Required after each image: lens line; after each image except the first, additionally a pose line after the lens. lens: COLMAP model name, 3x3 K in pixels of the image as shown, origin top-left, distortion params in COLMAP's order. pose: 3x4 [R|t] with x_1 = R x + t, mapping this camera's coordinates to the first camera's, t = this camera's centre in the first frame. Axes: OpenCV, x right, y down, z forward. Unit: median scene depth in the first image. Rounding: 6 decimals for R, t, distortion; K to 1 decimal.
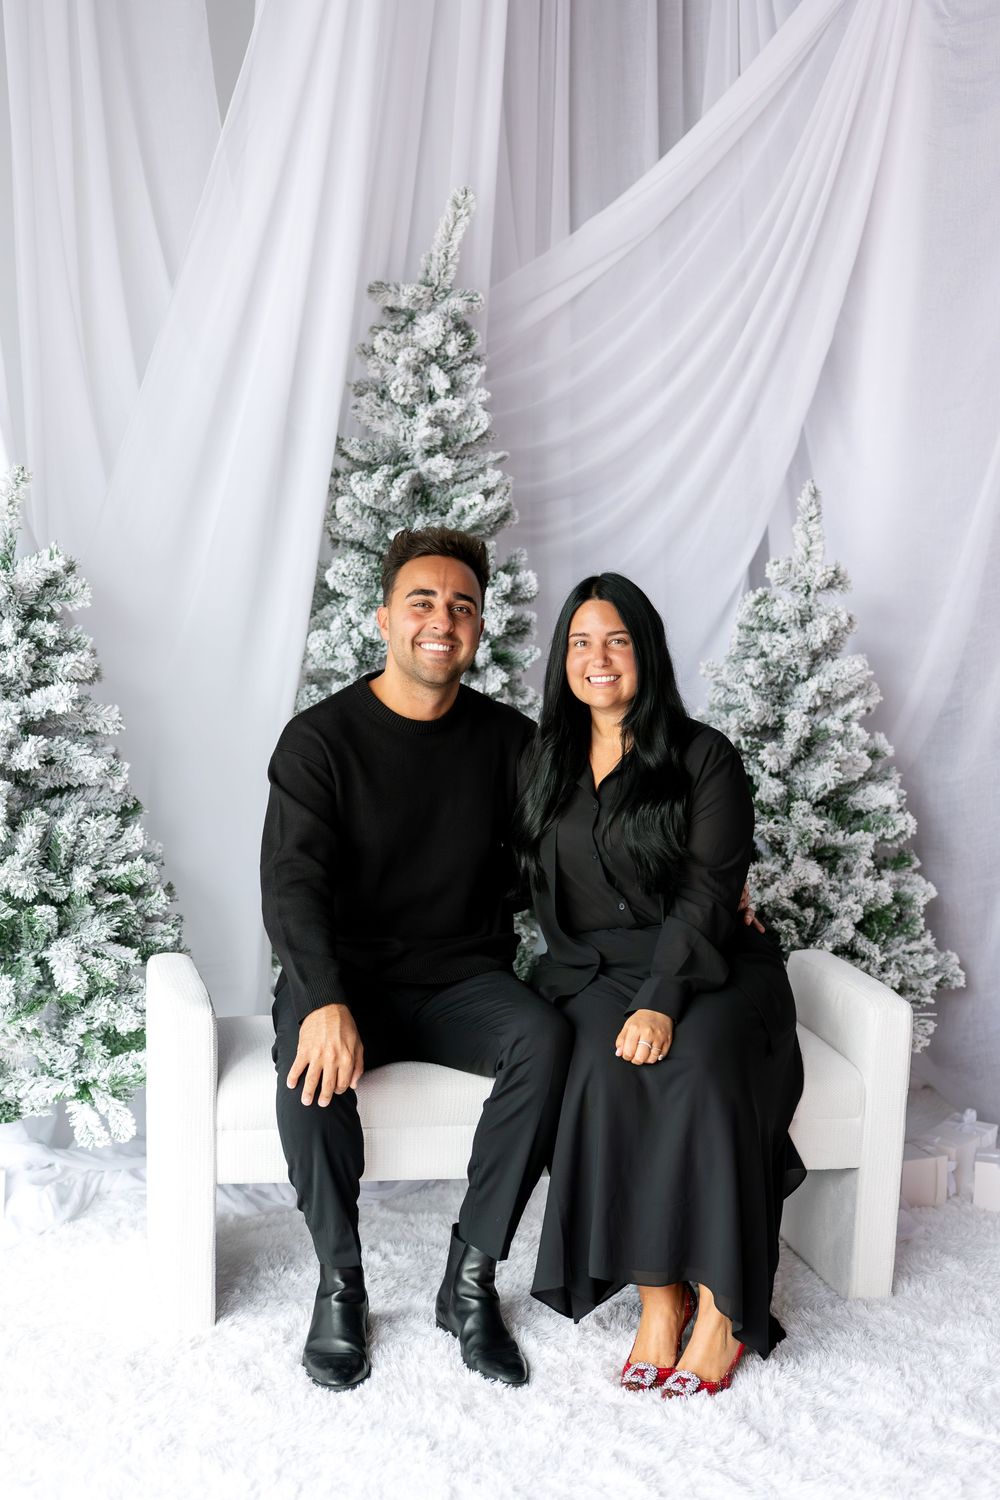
lens RADIAL K [[2174.2, 0, 443.2], [0, 2174.2, 767.8], [0, 0, 1]] dist [-0.014848, 0.000000]
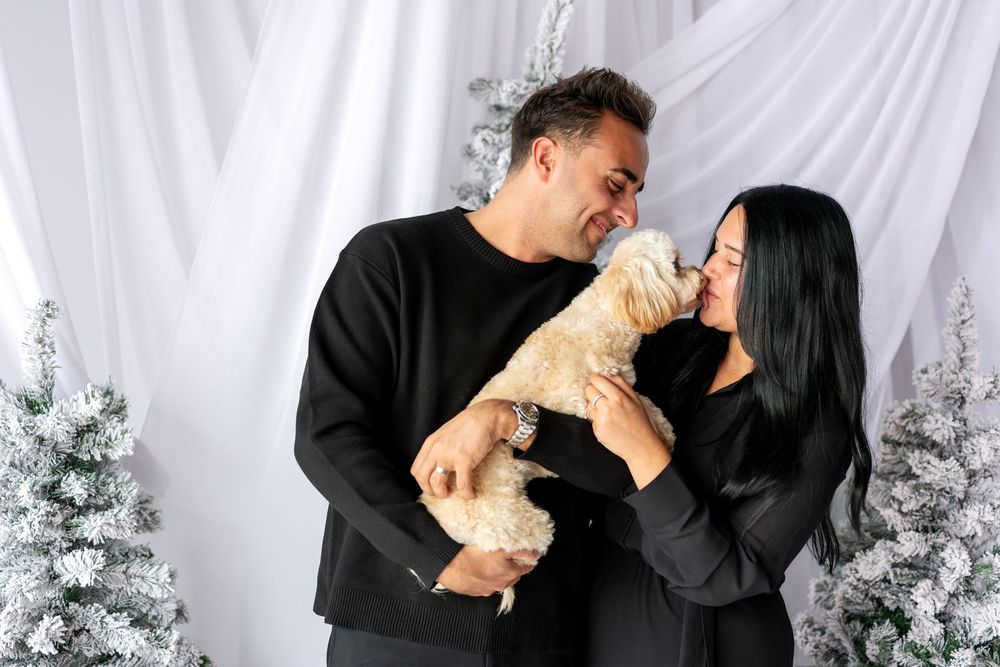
lens RADIAL K [[1333.2, 0, 507.1], [0, 1333.2, 318.2], [0, 0, 1]] dist [-0.014294, 0.000000]
pose [[0.991518, -0.017849, -0.128737, 0.054560], [0.011650, 0.998743, -0.048742, -0.093241], [0.129445, 0.046829, 0.990480, 0.441113]]
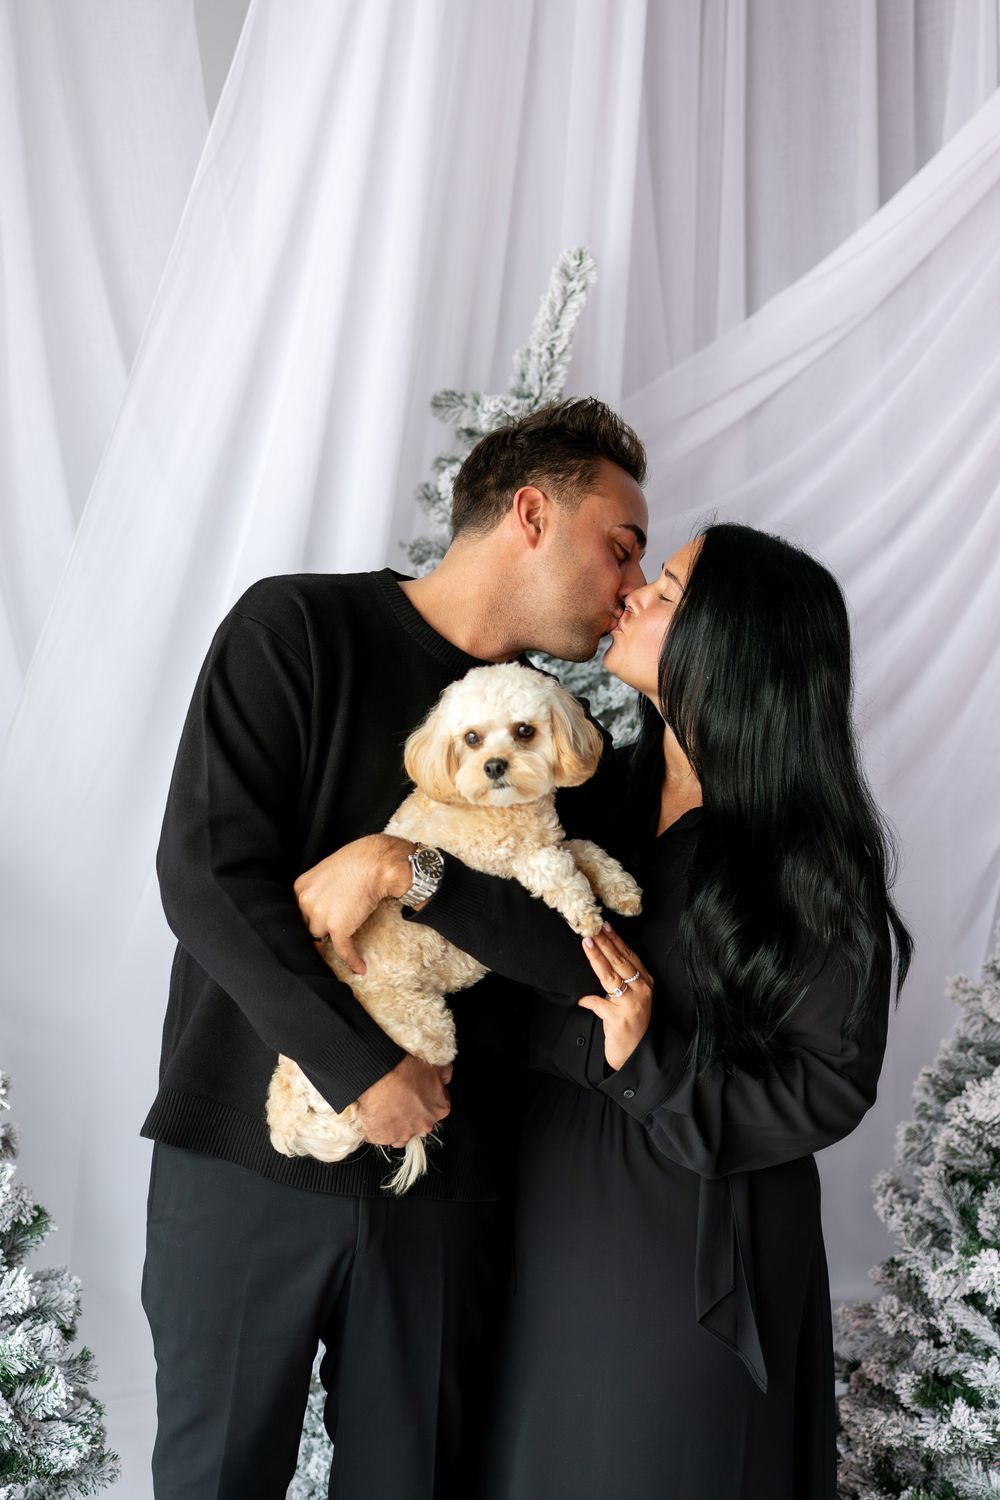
lens RADIAL K [[2217.3, 0, 438.5], [0, 2217.3, 672.2], [0, 0, 1]] dist [-0.008706, 0.000000]
pose [[0.995949, 0.009270, -0.089445, 0.028261], [-0.016559, 0.996568, -0.081105, -0.085609], [0.088386, 0.082257, 0.992684, 0.345167]]
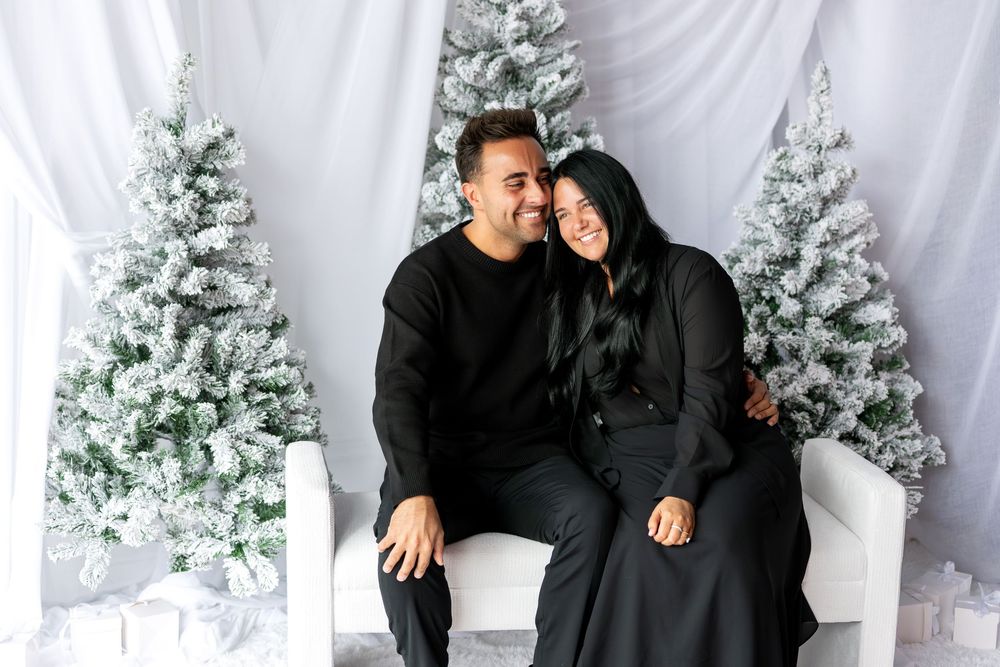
lens RADIAL K [[1491.5, 0, 486.2], [0, 1491.5, 288.8], [0, 0, 1]] dist [-0.012834, 0.000000]
pose [[0.998639, -0.000378, -0.052155, 0.020632], [0.000861, 0.999957, 0.009236, -0.009163], [0.052150, -0.009269, 0.998596, 0.131598]]
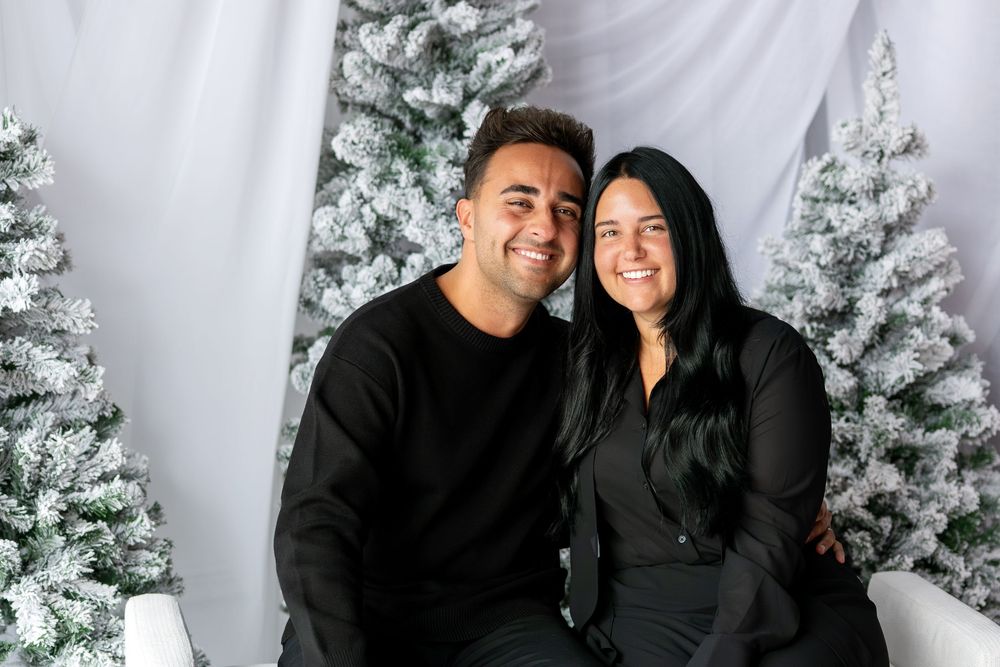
lens RADIAL K [[1940.6, 0, 504.1], [0, 1940.6, 416.2], [0, 0, 1]] dist [-0.014915, 0.000000]
pose [[0.999675, -0.011754, 0.022609, -0.004191], [0.010502, 0.998448, 0.054698, -0.021195], [-0.023217, -0.054443, 0.998247, 0.215842]]
